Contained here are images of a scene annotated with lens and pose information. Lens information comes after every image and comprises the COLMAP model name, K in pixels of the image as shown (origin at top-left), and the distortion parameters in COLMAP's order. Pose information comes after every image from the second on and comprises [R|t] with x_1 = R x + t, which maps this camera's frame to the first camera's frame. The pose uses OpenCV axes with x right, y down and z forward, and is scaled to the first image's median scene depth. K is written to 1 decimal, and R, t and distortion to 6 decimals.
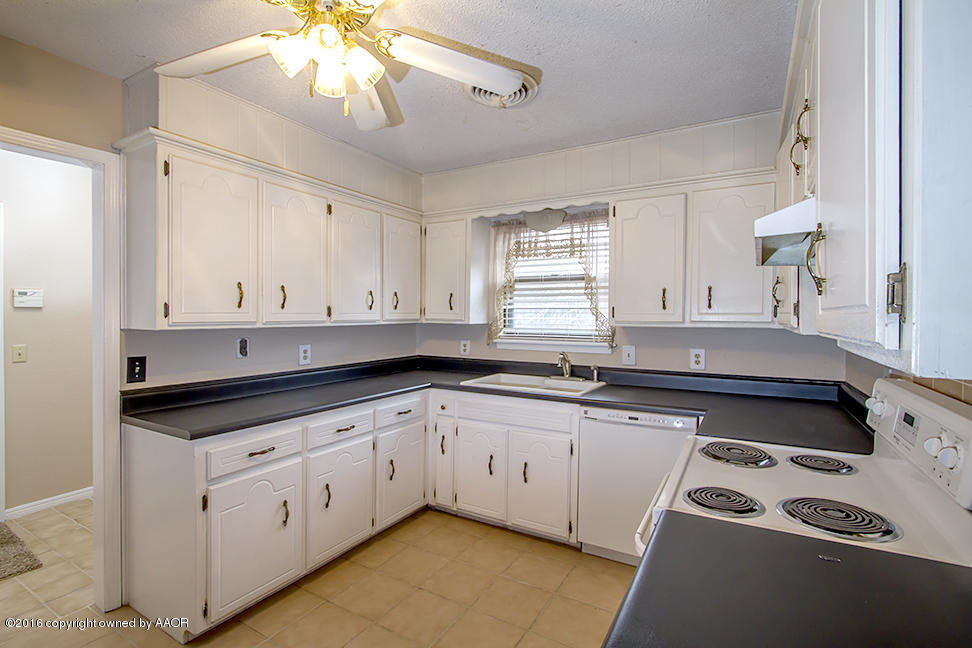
lens RADIAL K [[452.9, 0, 487.4], [0, 452.9, 311.6], [0, 0, 1]] dist [0.001017, 0.000004]
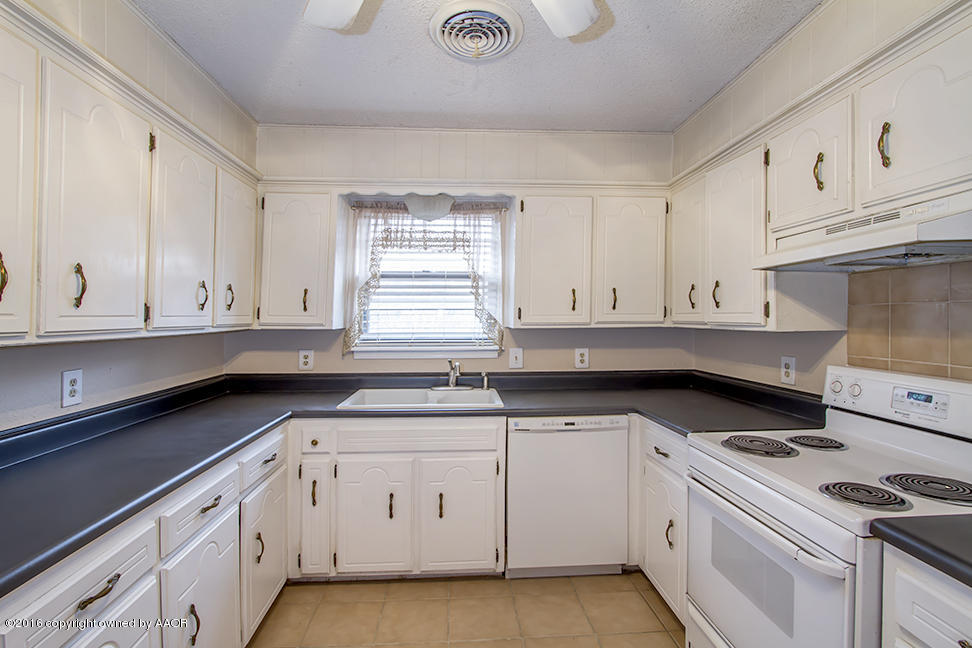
lens RADIAL K [[455.0, 0, 494.6], [0, 455.0, 313.4], [0, 0, 1]] dist [-0.013749, -0.000021]
pose [[0.833775, -0.001496, 0.552102, -0.249002], [0.002674, 0.999996, -0.001329, 0.002197], [-0.552098, 0.002585, 0.833775, 0.210100]]
